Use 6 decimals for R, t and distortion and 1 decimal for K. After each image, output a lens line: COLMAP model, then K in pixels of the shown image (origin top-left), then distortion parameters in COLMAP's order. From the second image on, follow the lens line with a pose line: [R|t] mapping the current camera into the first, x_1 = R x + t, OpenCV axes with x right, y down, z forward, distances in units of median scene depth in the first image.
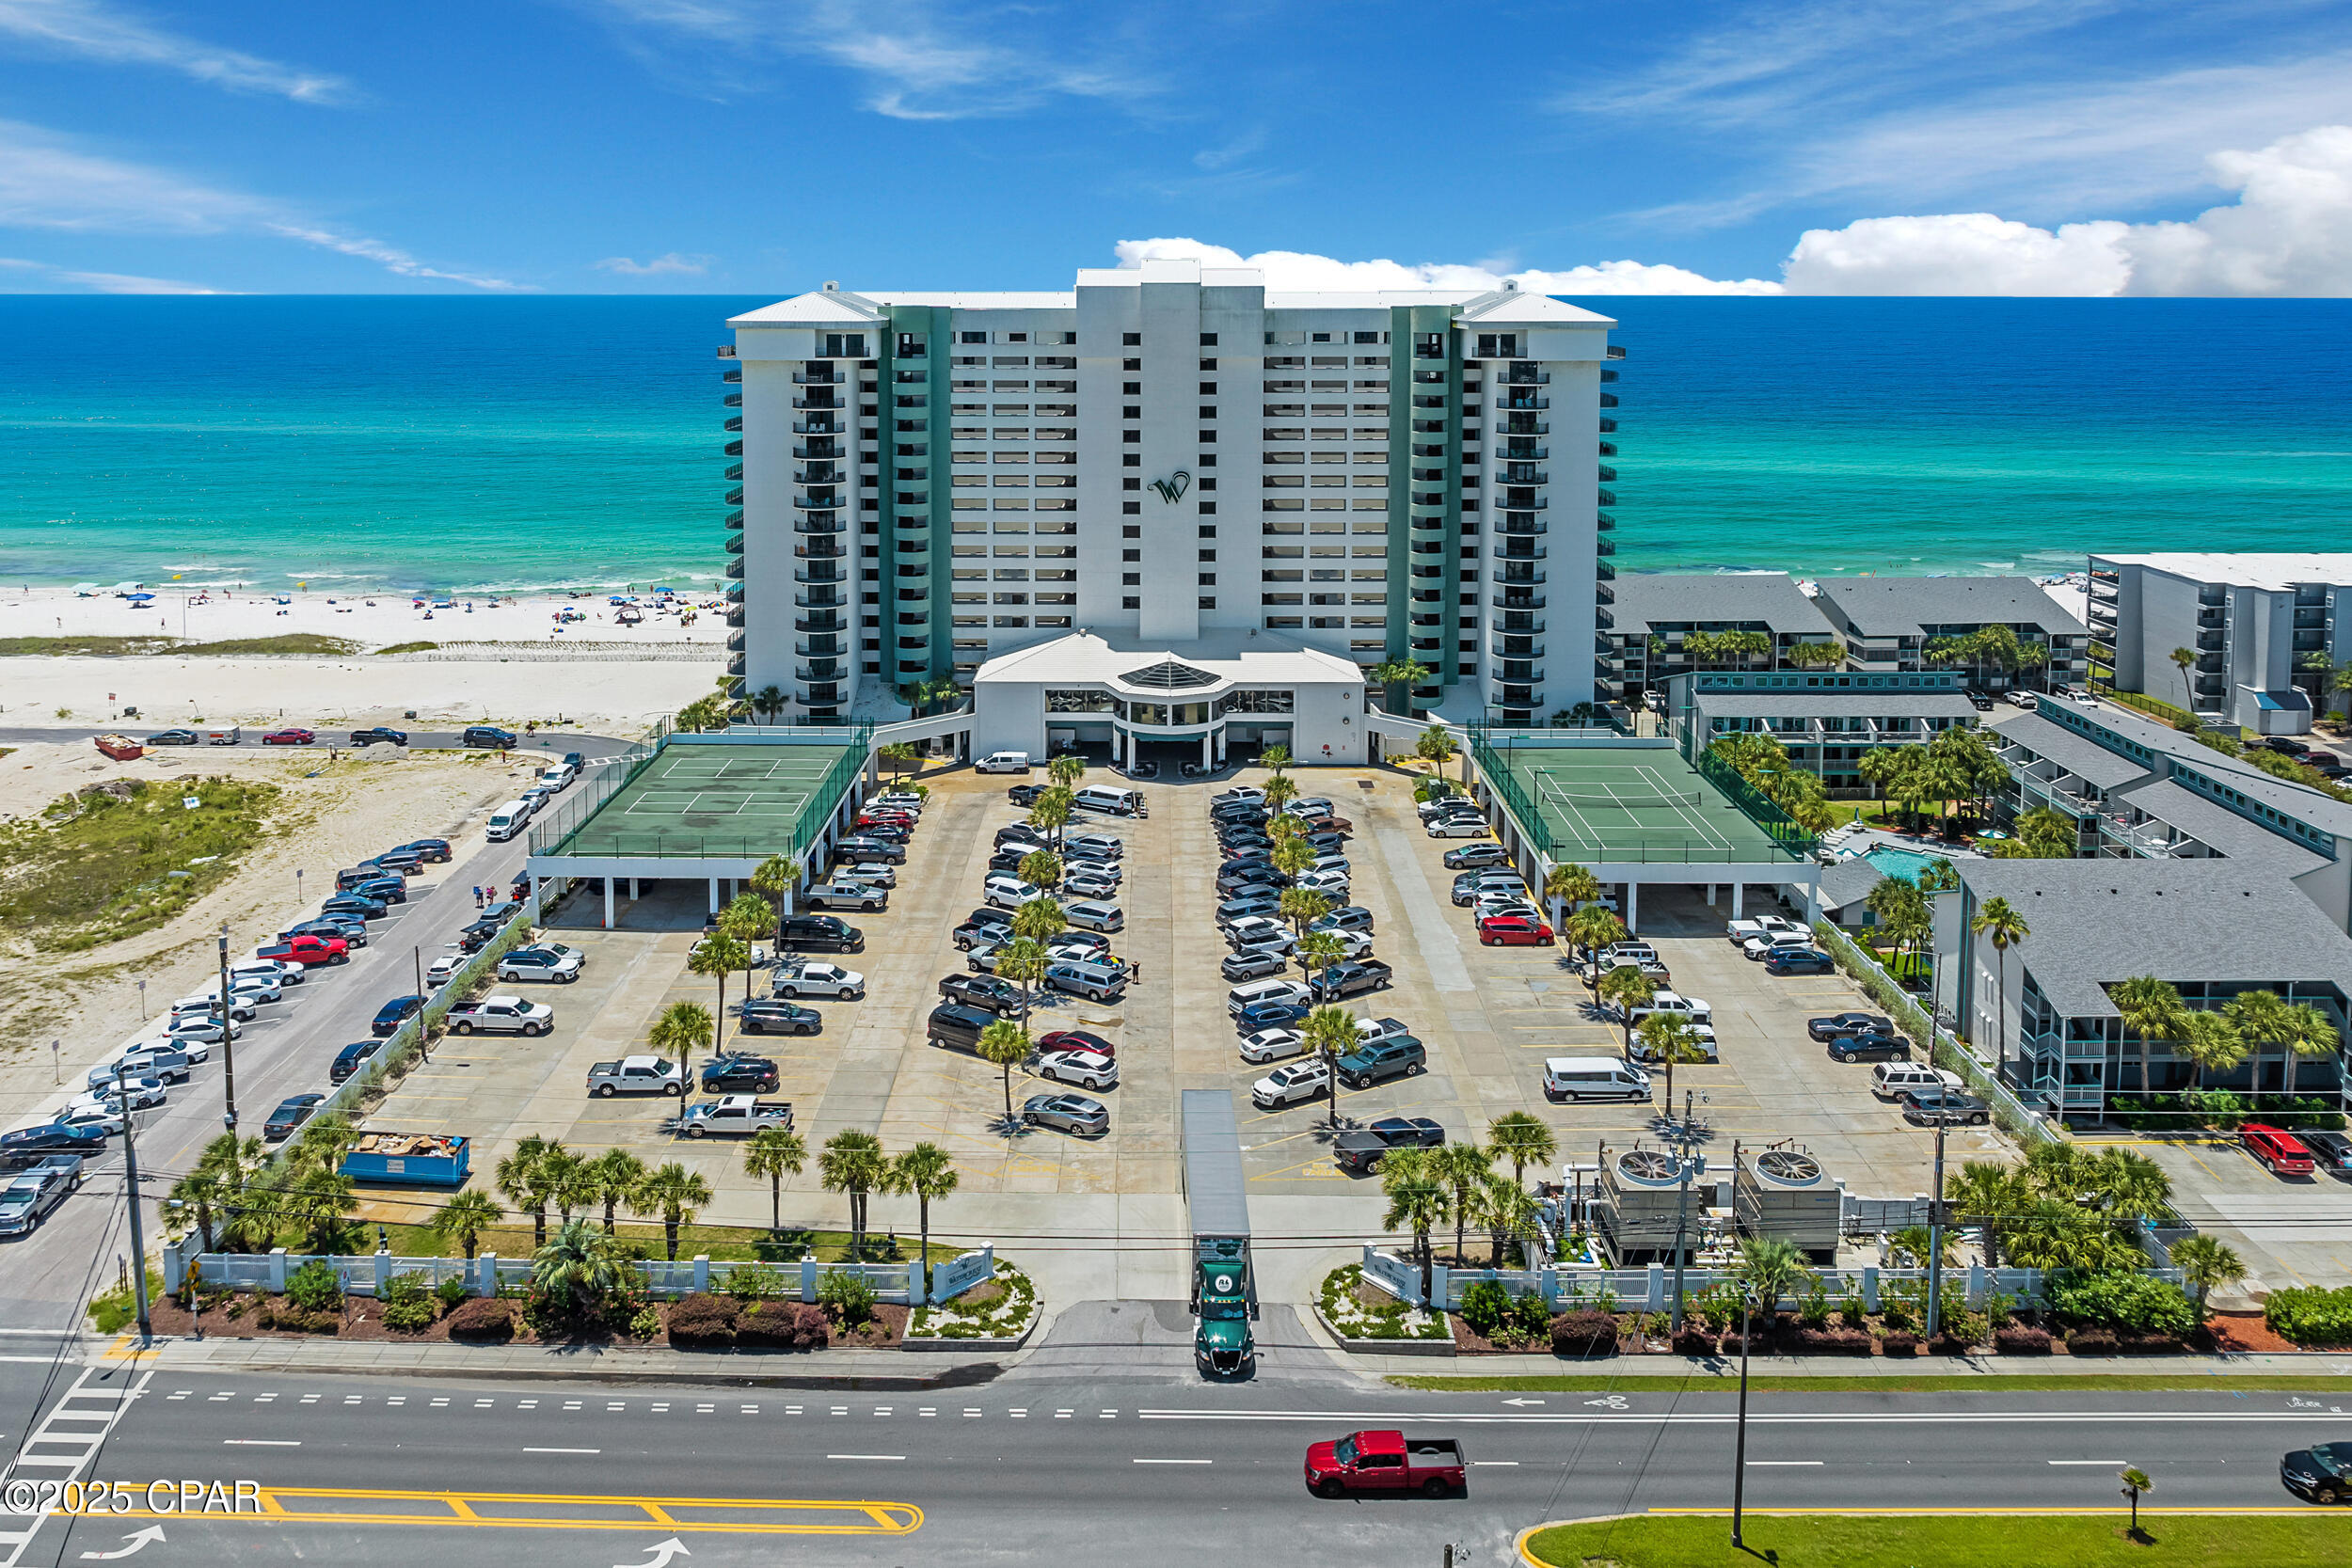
lens RADIAL K [[1818.8, 0, 1173.8], [0, 1818.8, 571.7], [0, 0, 1]] dist [-0.009990, -0.009497]
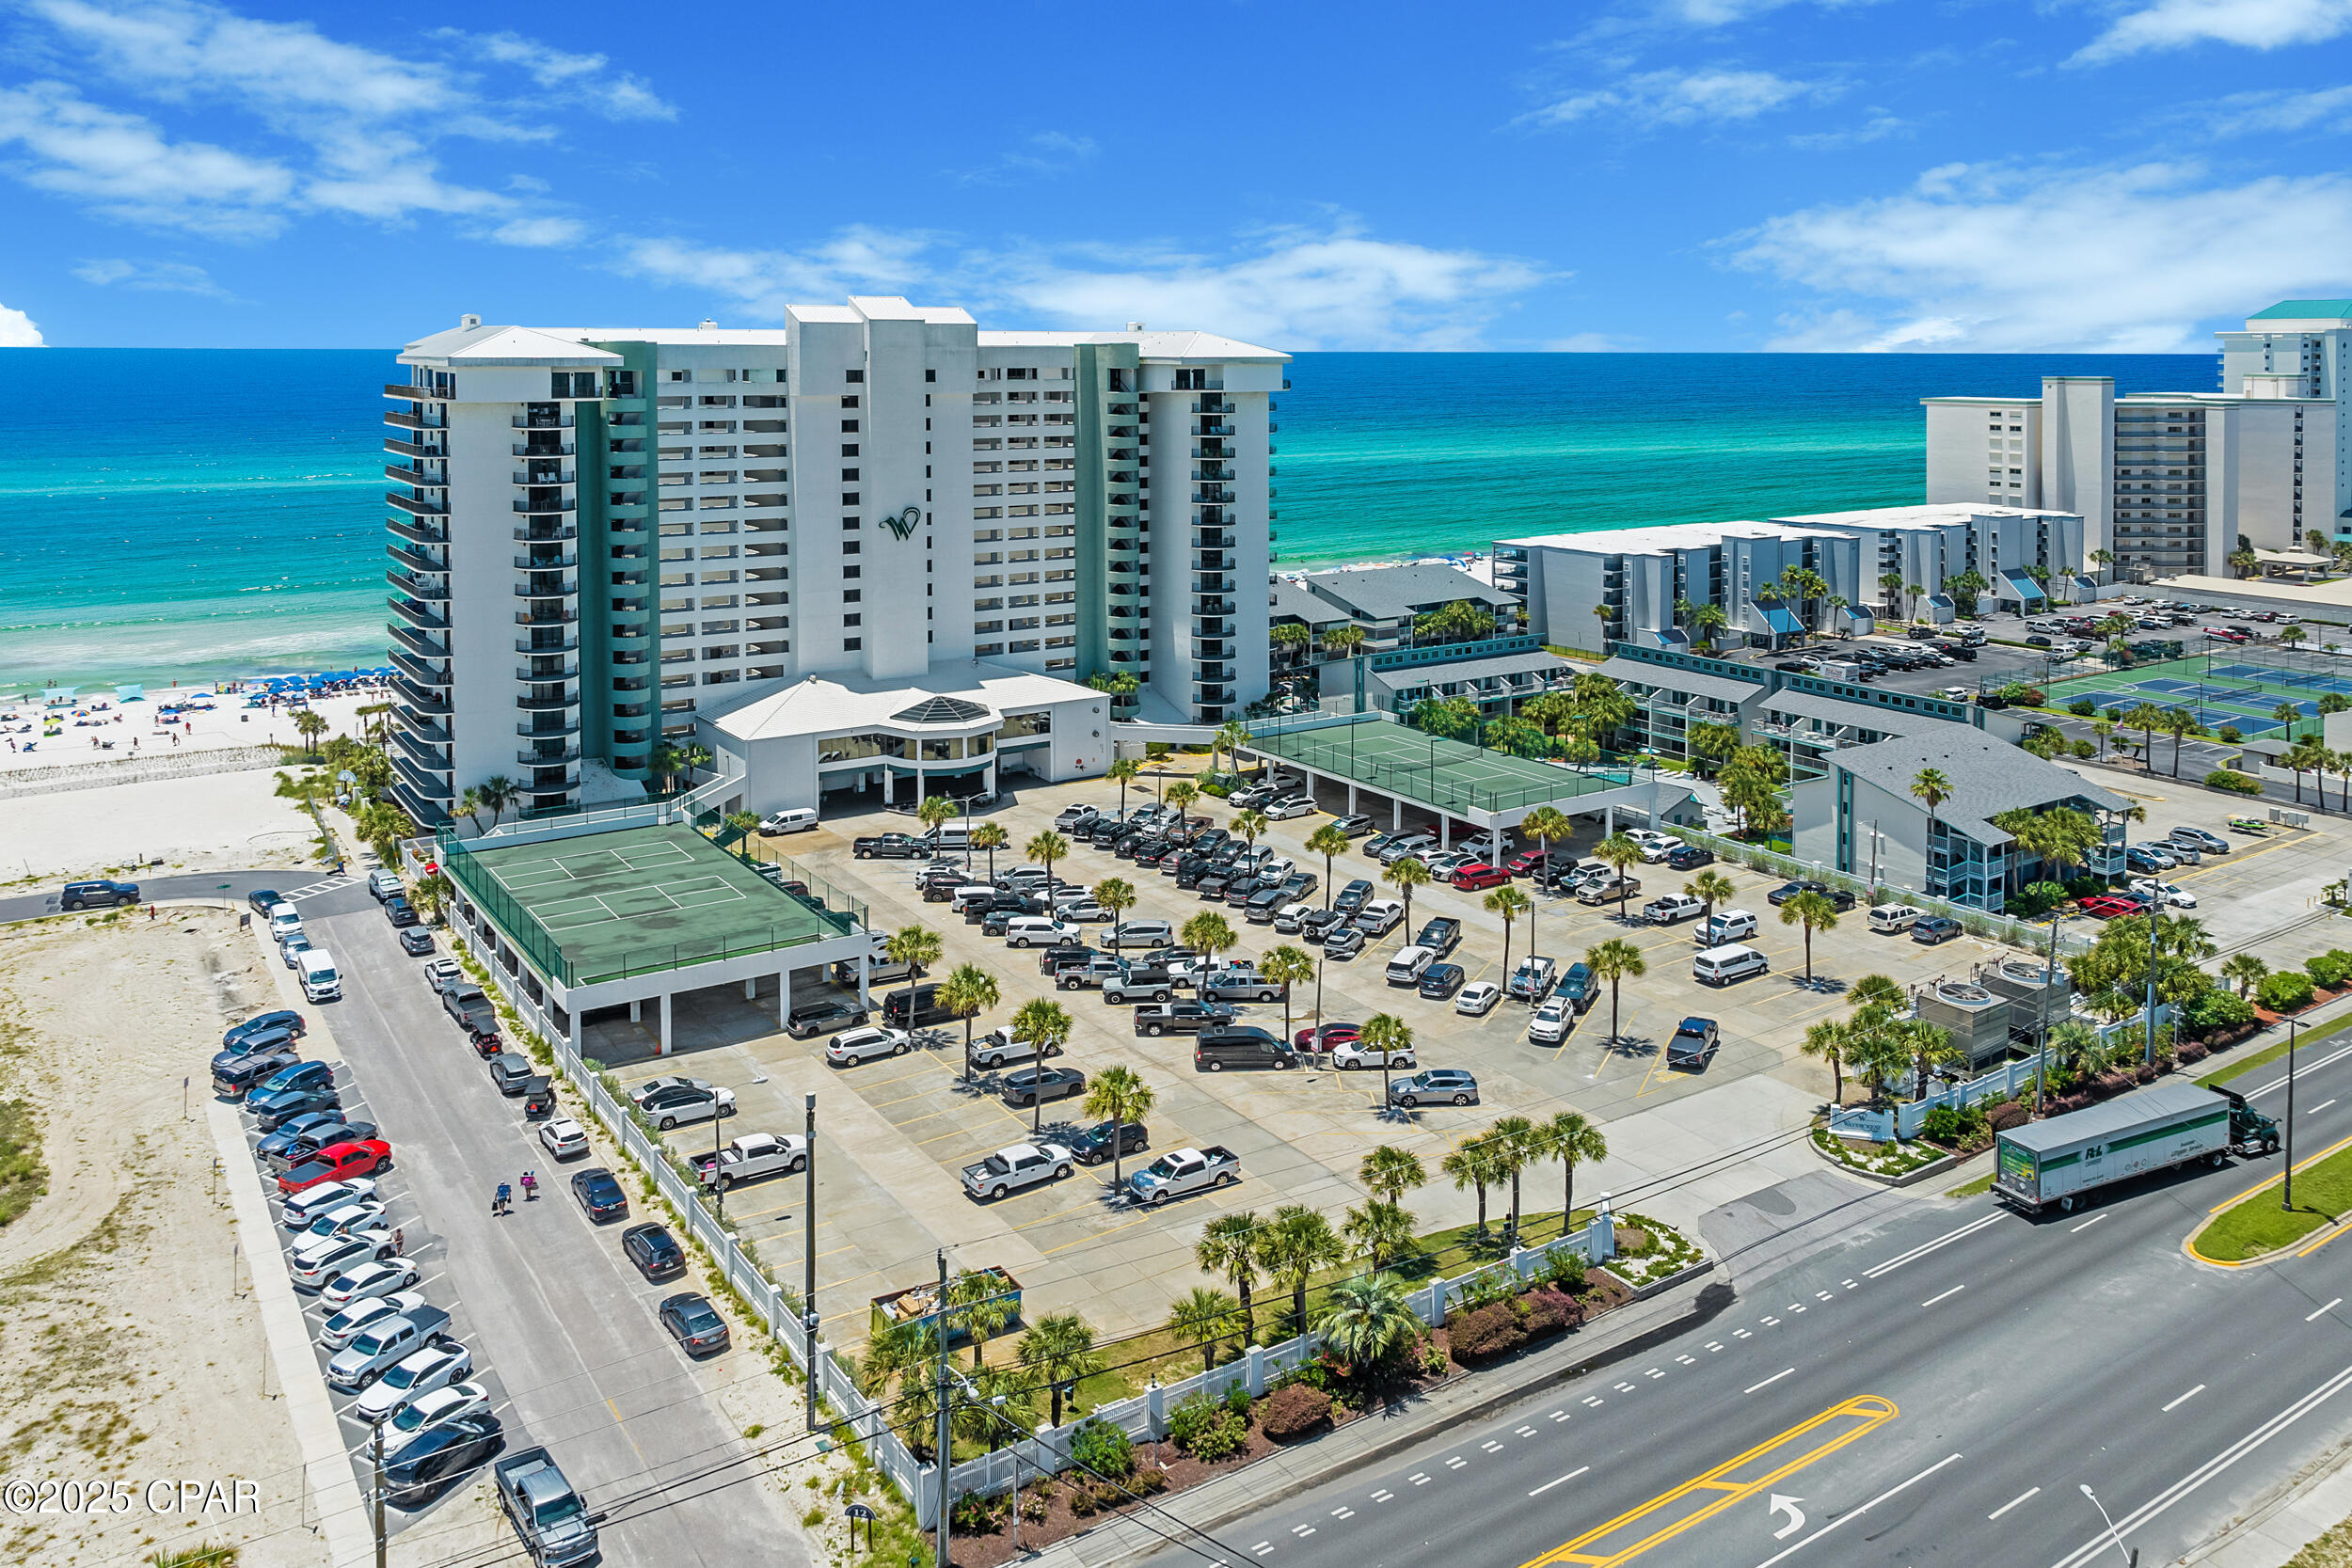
lens RADIAL K [[1735.1, 0, 1173.0], [0, 1735.1, 539.0], [0, 0, 1]] dist [0.001394, -0.029789]
pose [[0.827343, -0.058118, 0.558682, -0.411577], [0.082351, 0.996435, -0.018295, -0.008329], [-0.555627, 0.061145, 0.829180, 0.128269]]
